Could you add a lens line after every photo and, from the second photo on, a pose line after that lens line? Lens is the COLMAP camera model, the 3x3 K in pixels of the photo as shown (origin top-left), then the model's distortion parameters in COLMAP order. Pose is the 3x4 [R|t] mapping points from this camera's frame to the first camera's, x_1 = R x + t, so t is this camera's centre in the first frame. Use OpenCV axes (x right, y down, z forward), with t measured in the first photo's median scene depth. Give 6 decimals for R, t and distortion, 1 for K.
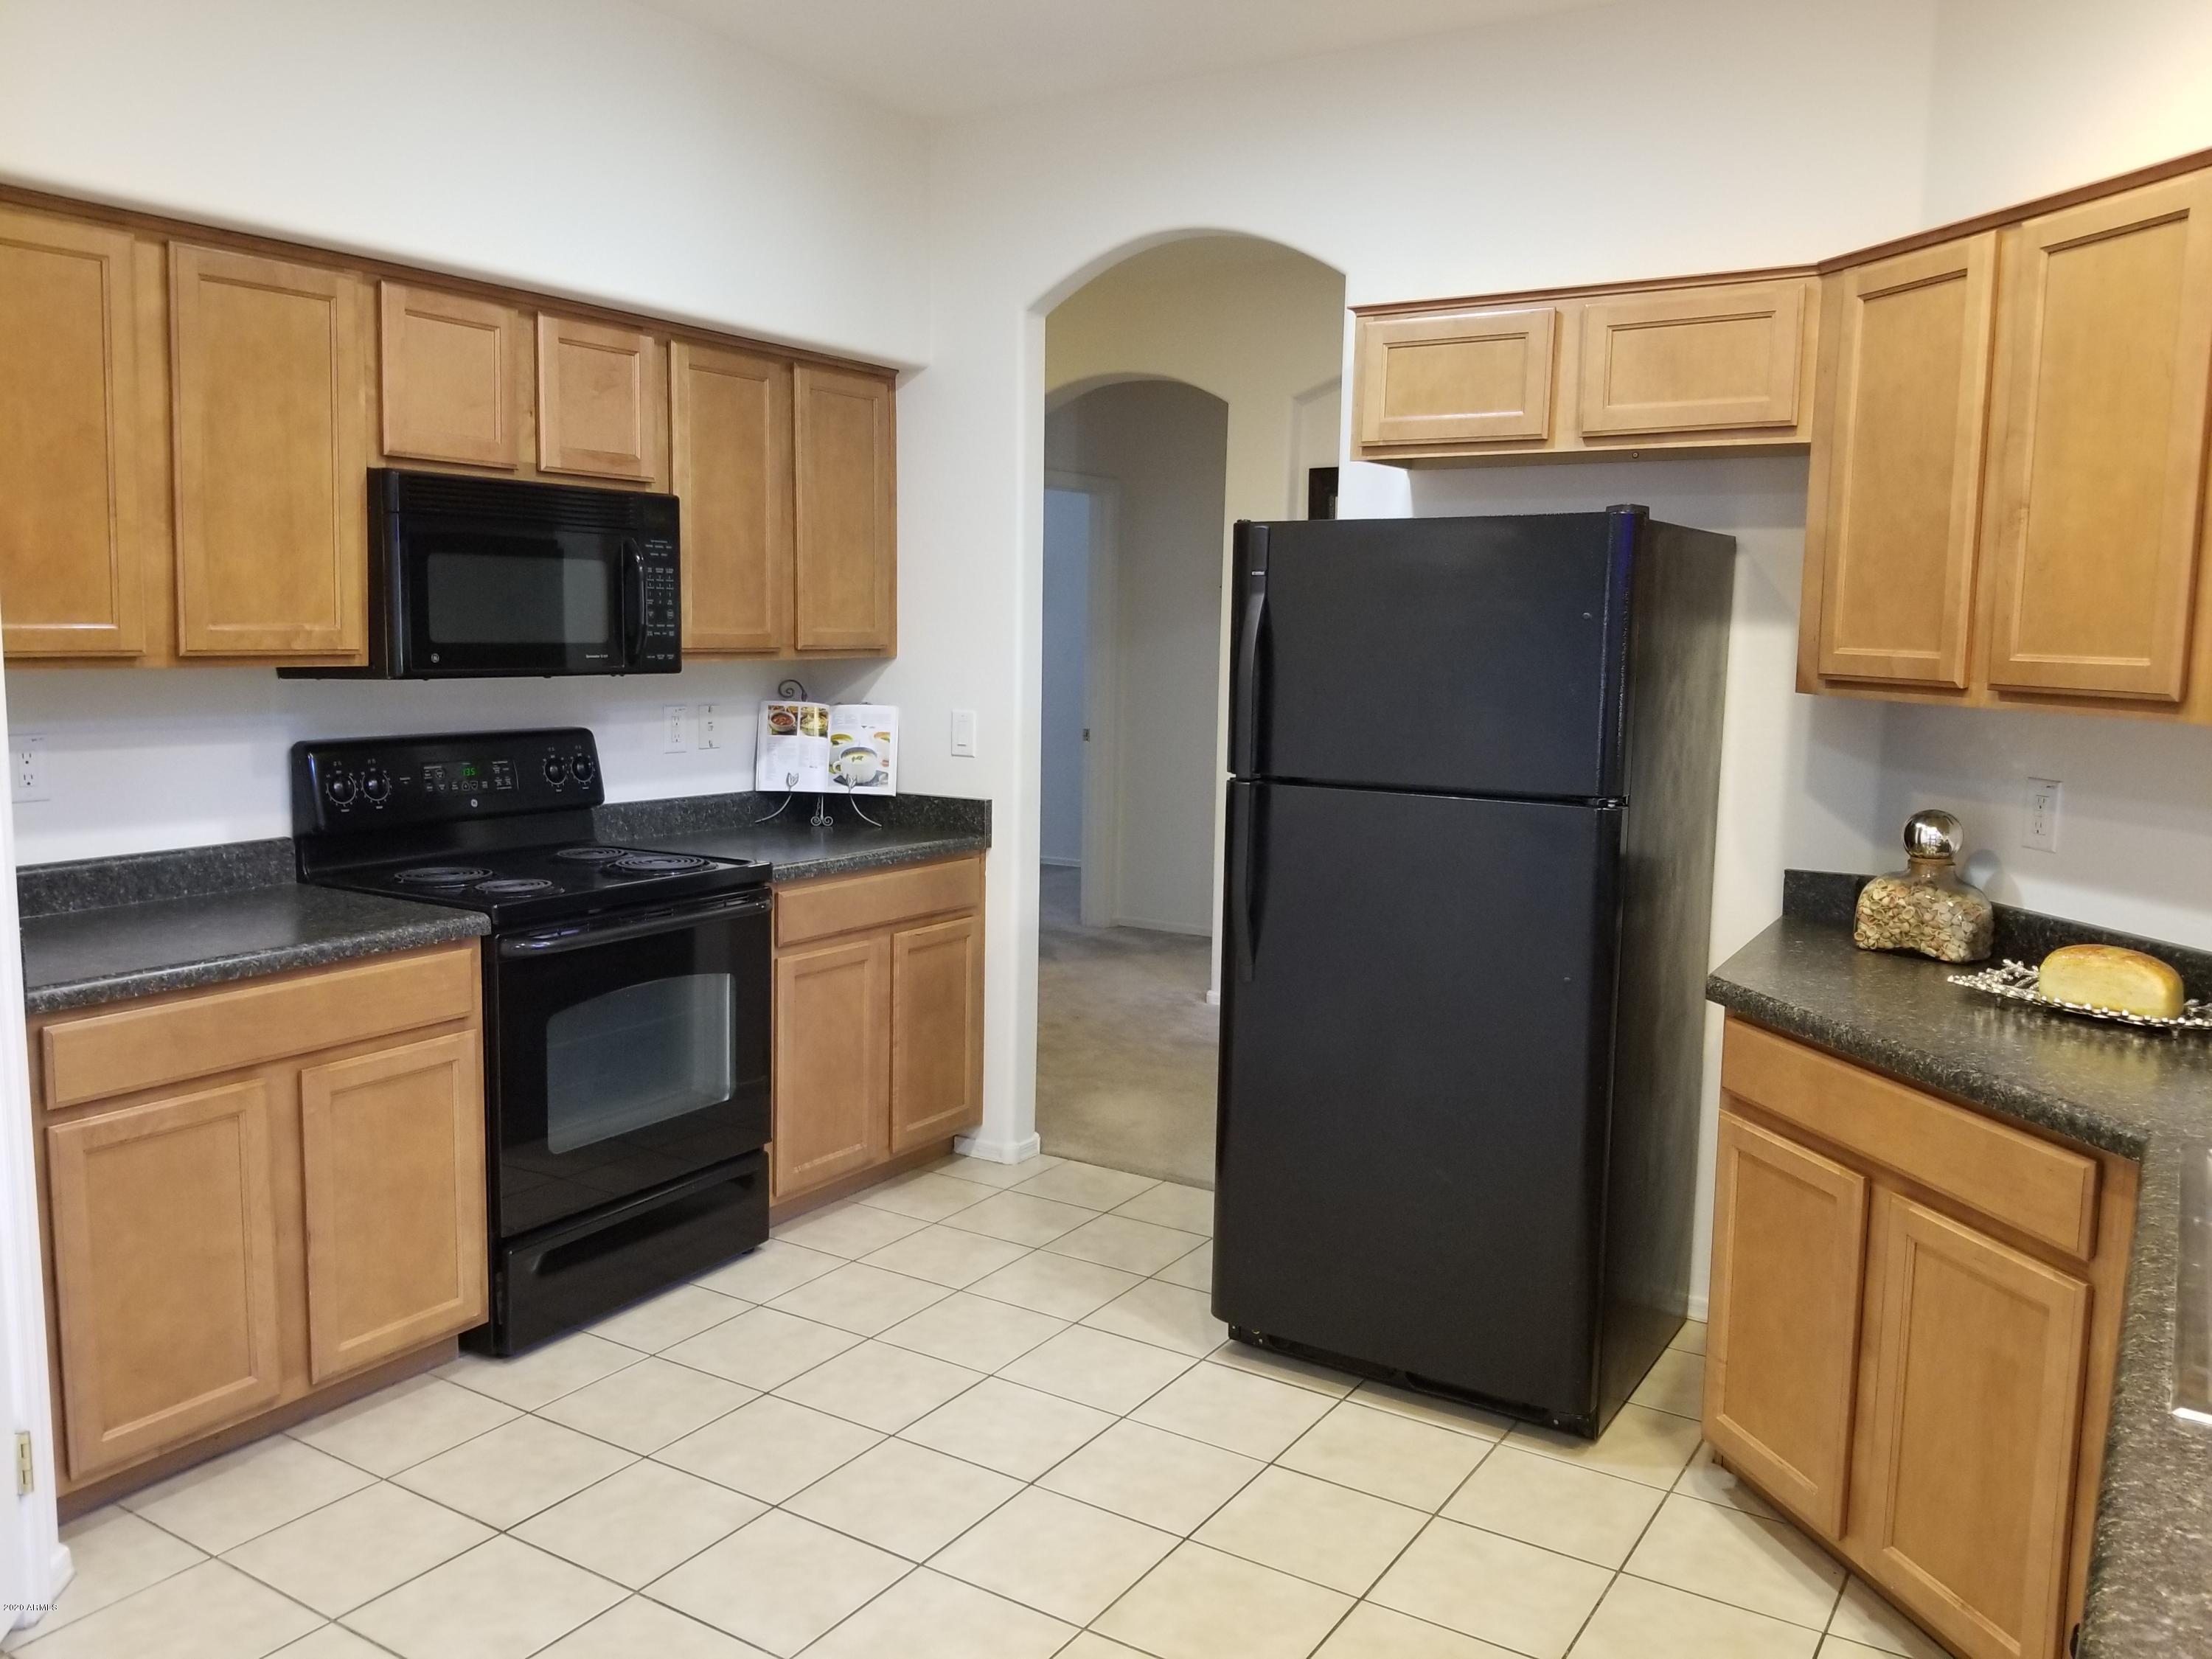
lens RADIAL K [[1718.3, 0, 1085.3], [0, 1718.3, 823.3], [0, 0, 1]] dist [0.083767, -0.142391]
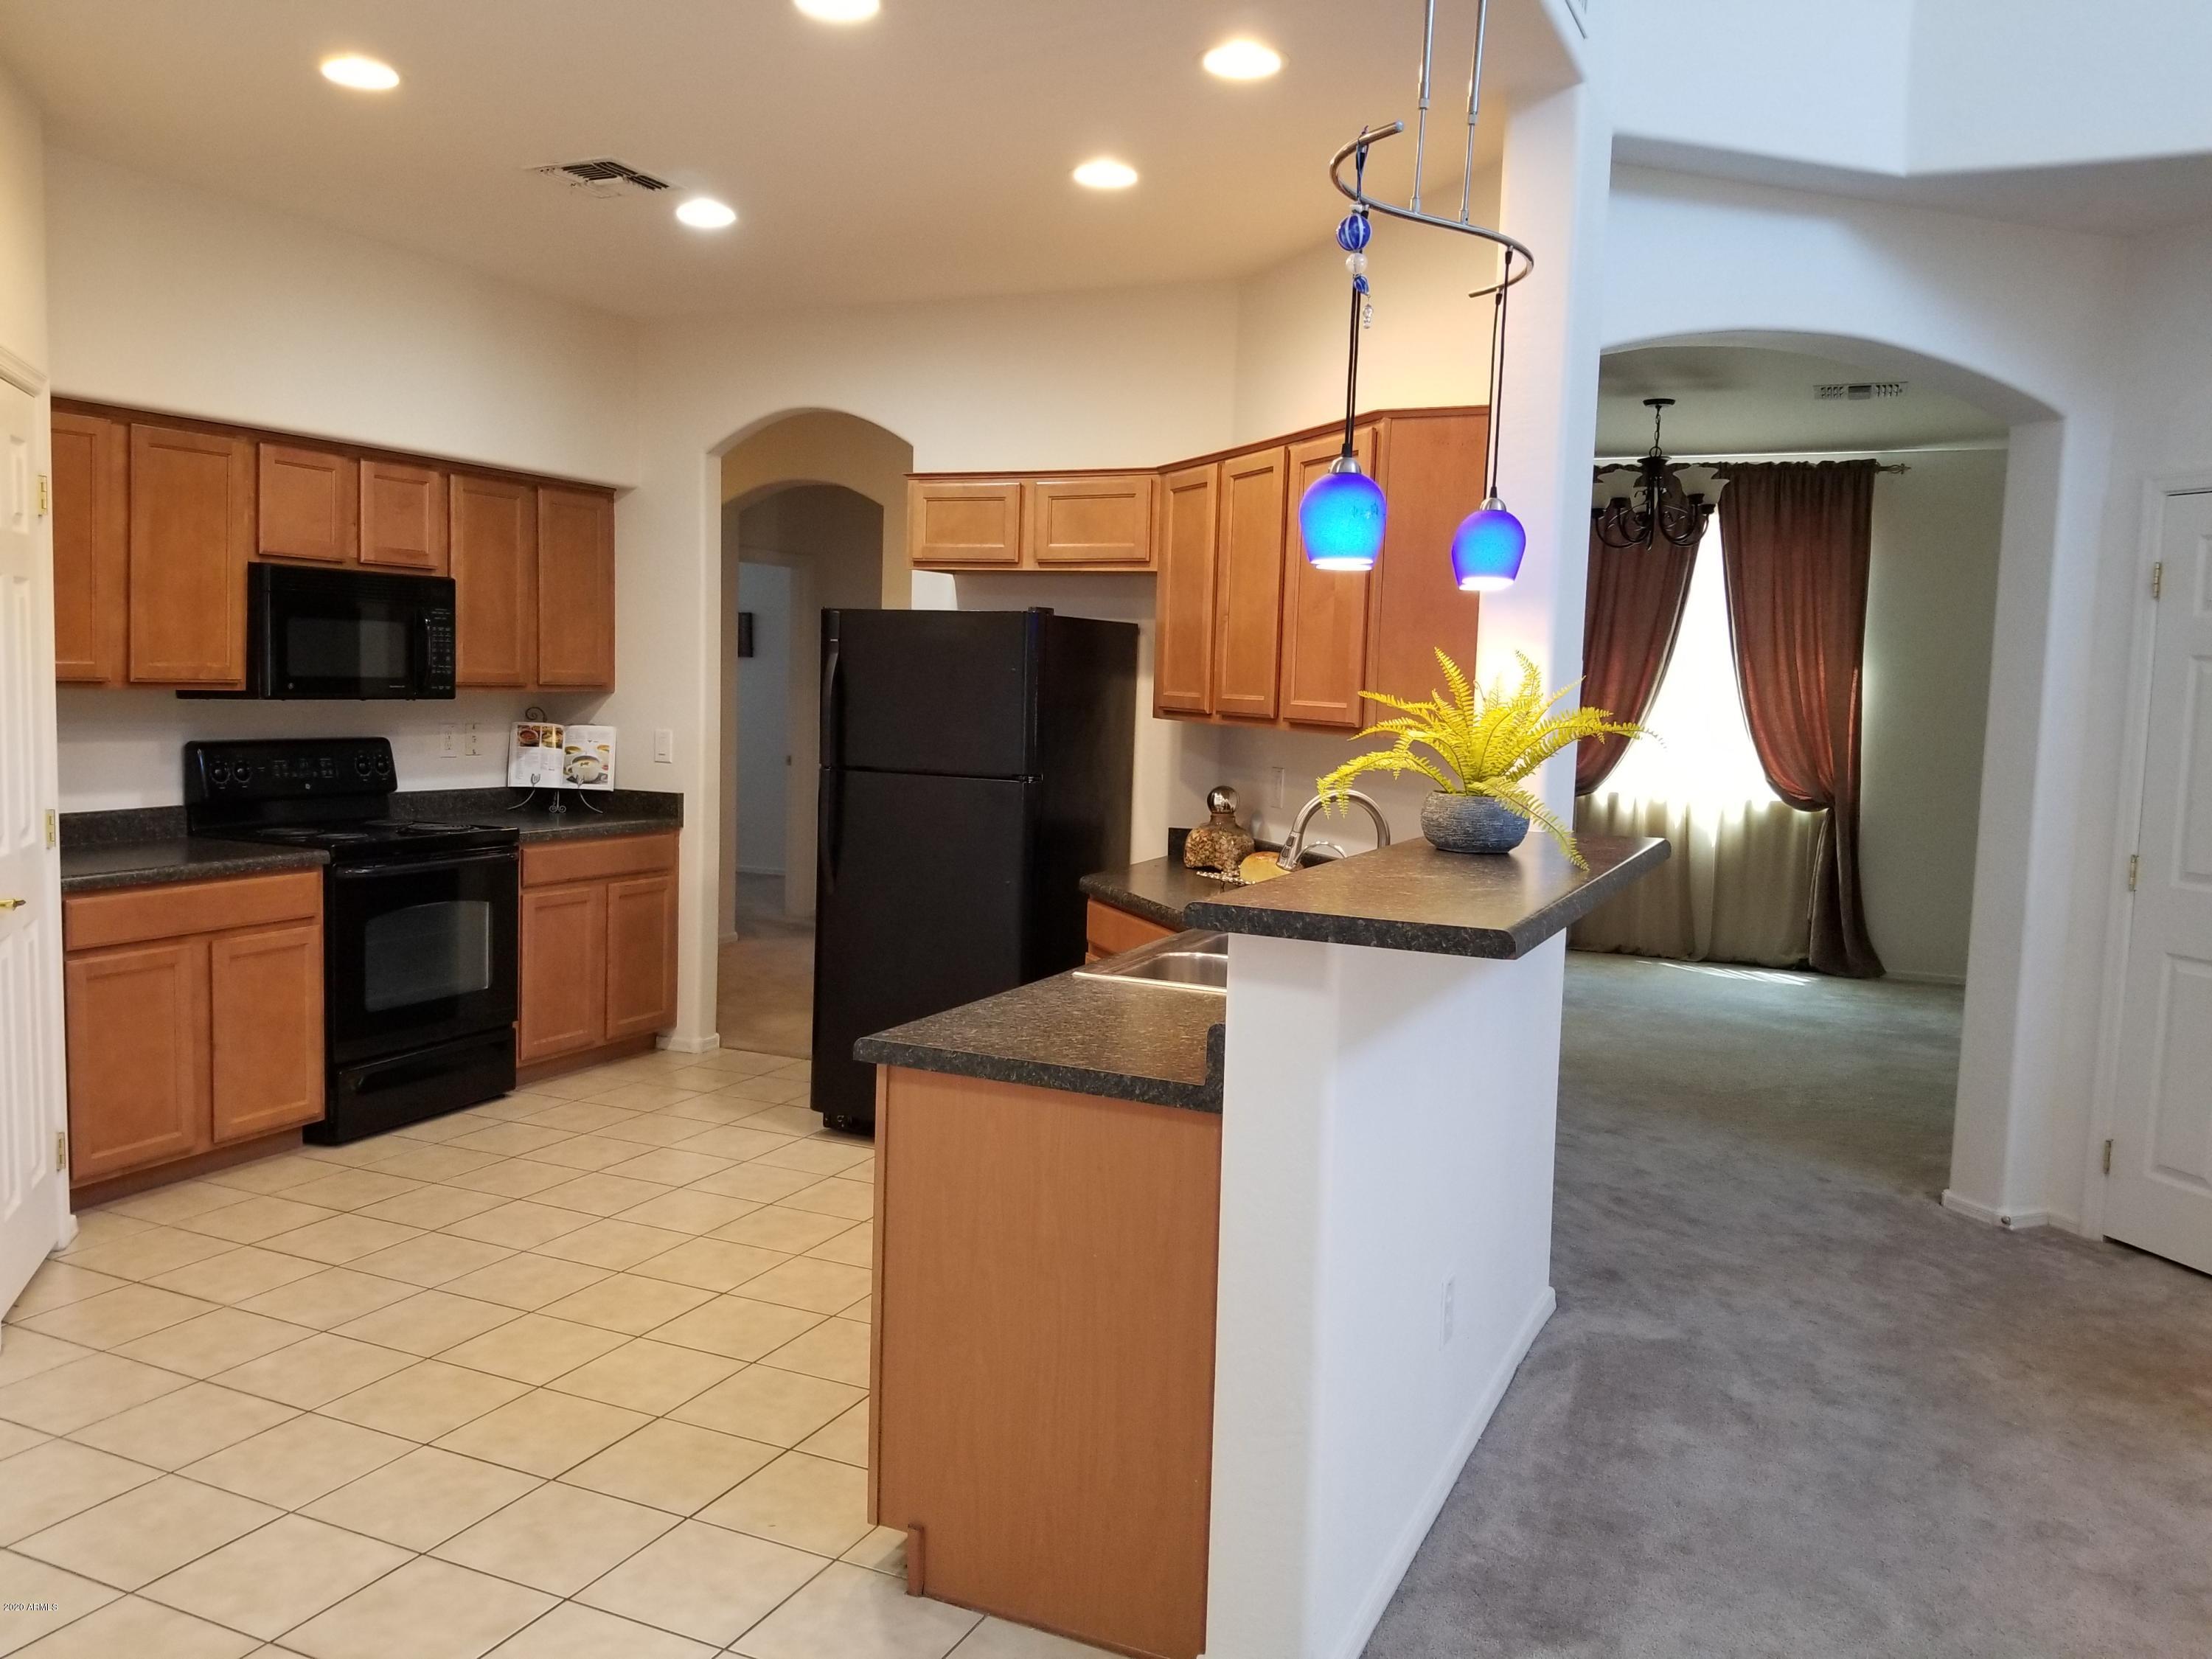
lens RADIAL K [[1727.8, 0, 1106.0], [0, 1727.8, 829.5], [0, 0, 1]] dist [0.077703, -0.137929]
pose [[0.989769, 0.001349, 0.142674, 0.116536], [0.002325, 0.999670, -0.025580, 0.072229], [-0.142662, 0.025650, 0.989439, -0.619788]]
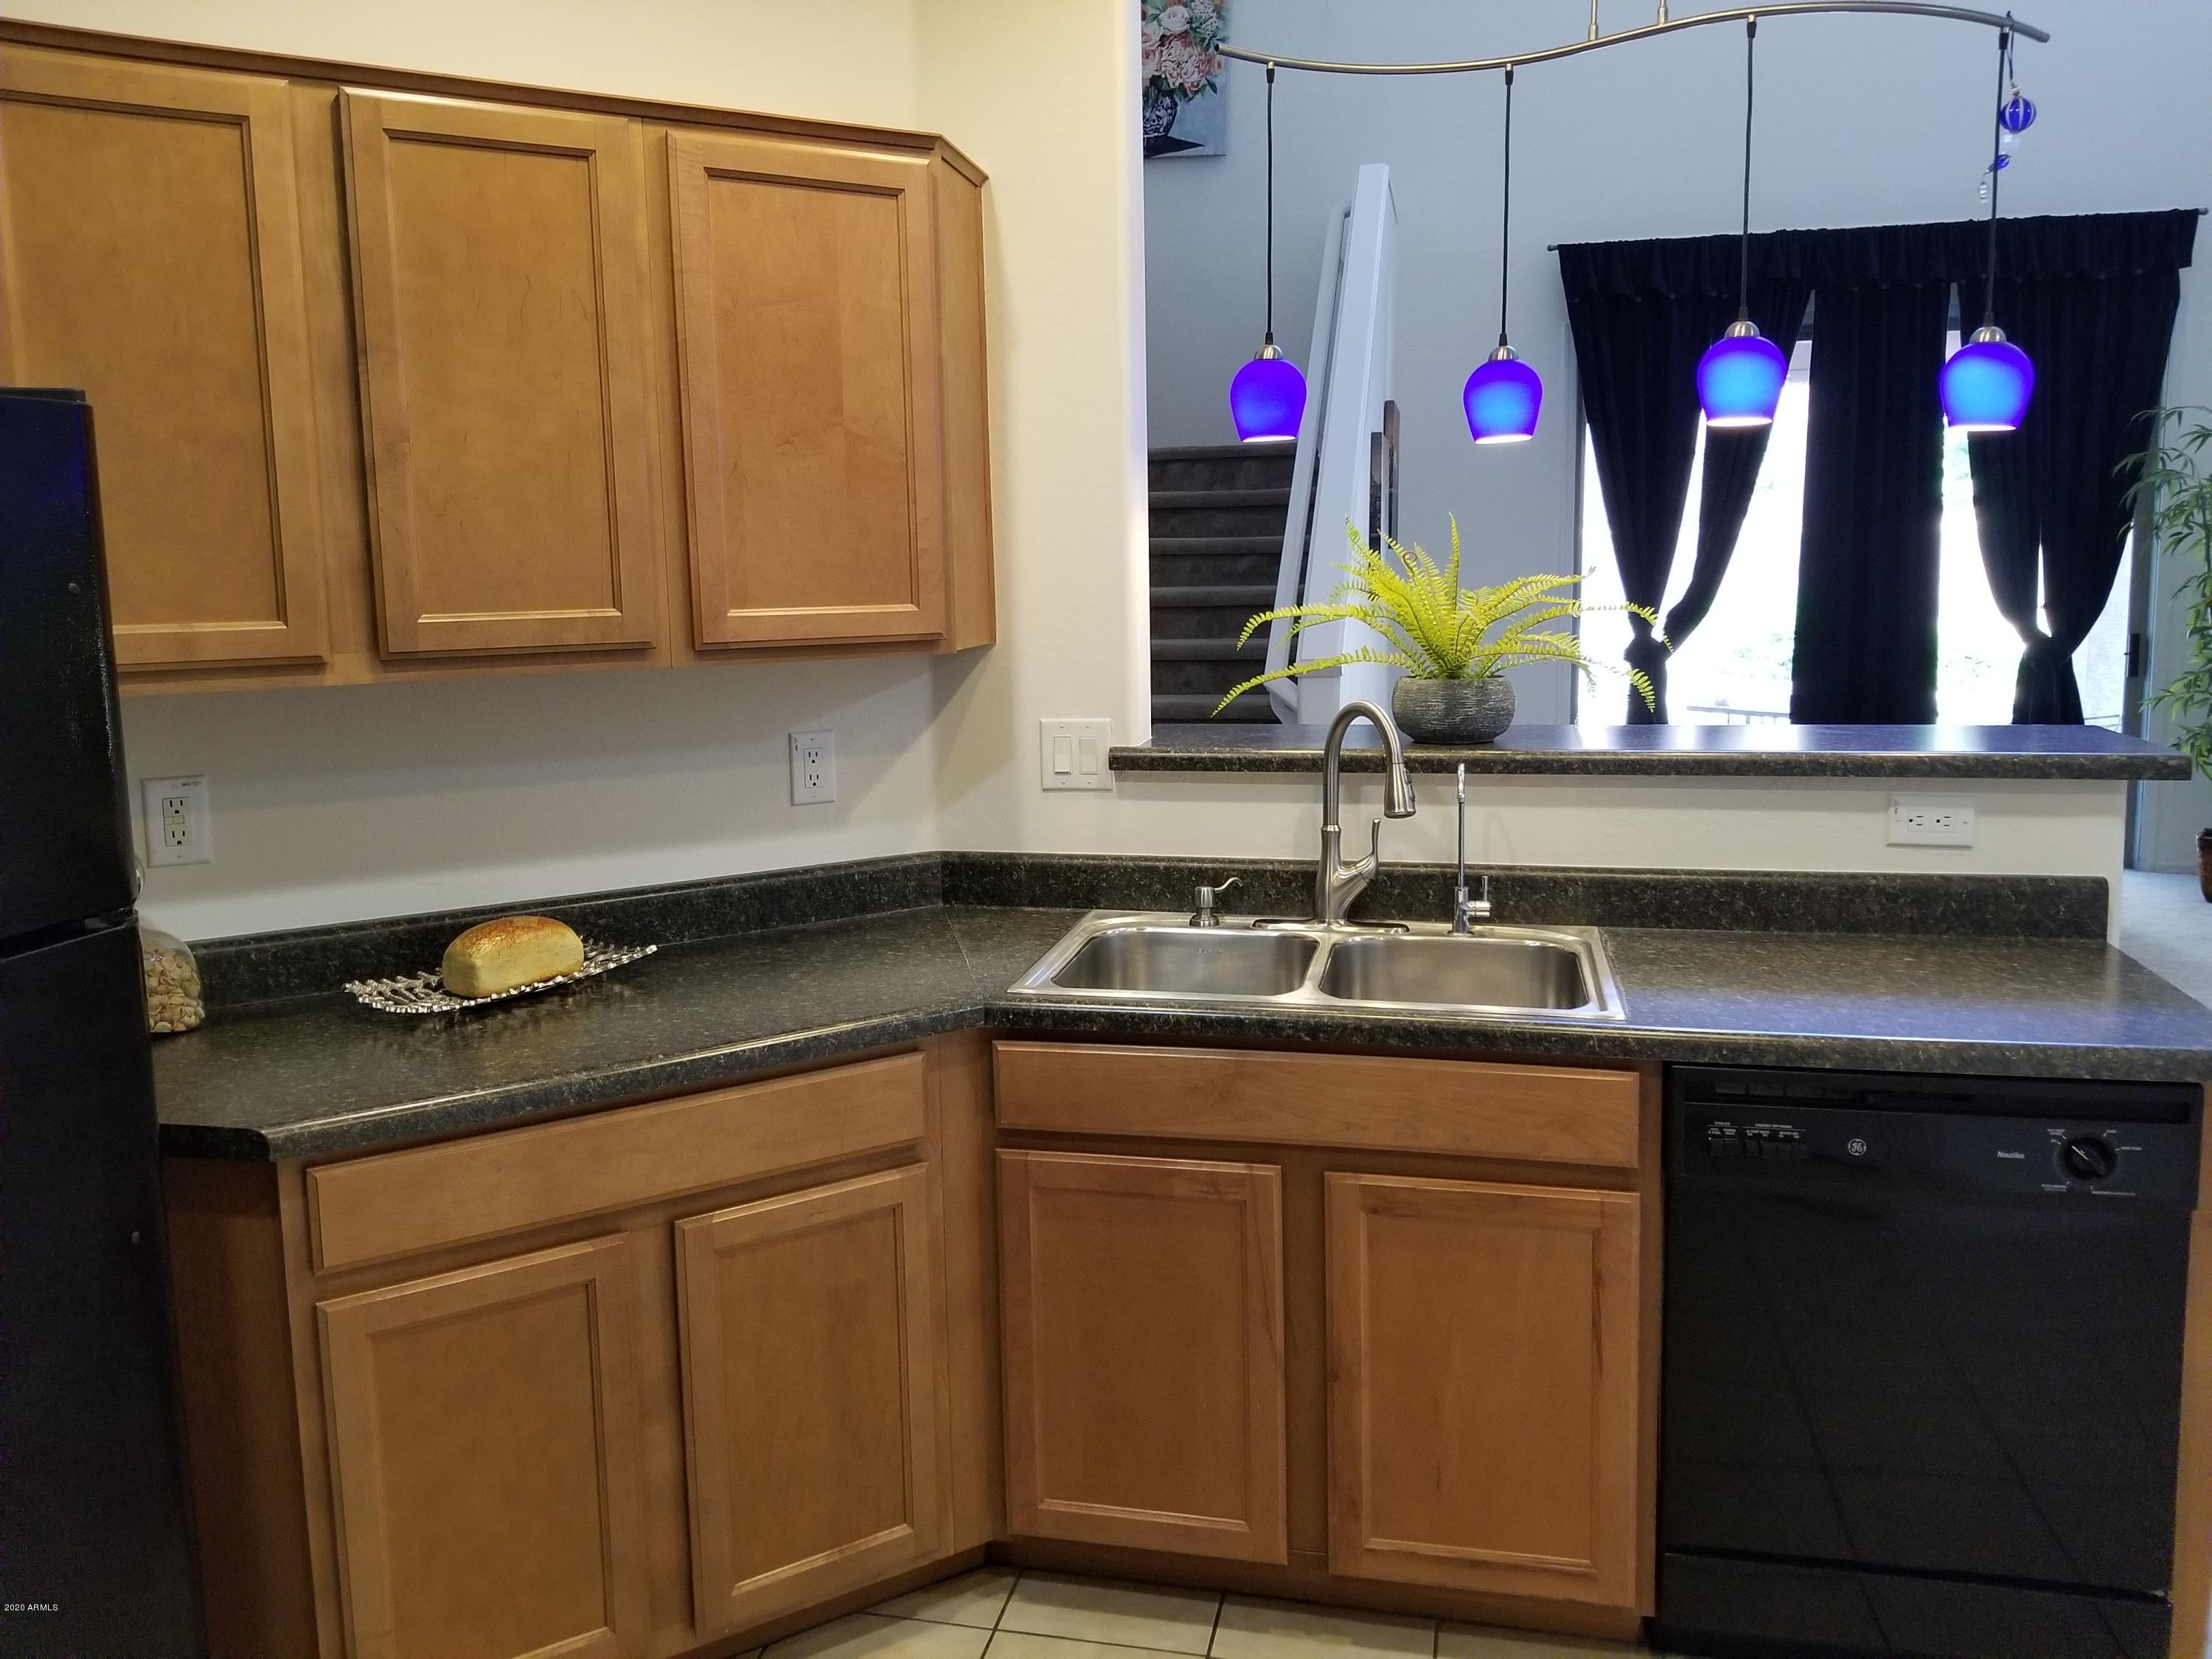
lens RADIAL K [[1733.5, 0, 1104.6], [0, 1733.5, 772.3], [0, 0, 1]] dist [0.051780, -0.071063]
pose [[-0.338728, -0.130337, 0.931813, -0.297786], [0.124690, 0.975405, 0.181761, -0.105709], [-0.932586, 0.177756, -0.314145, 0.757474]]
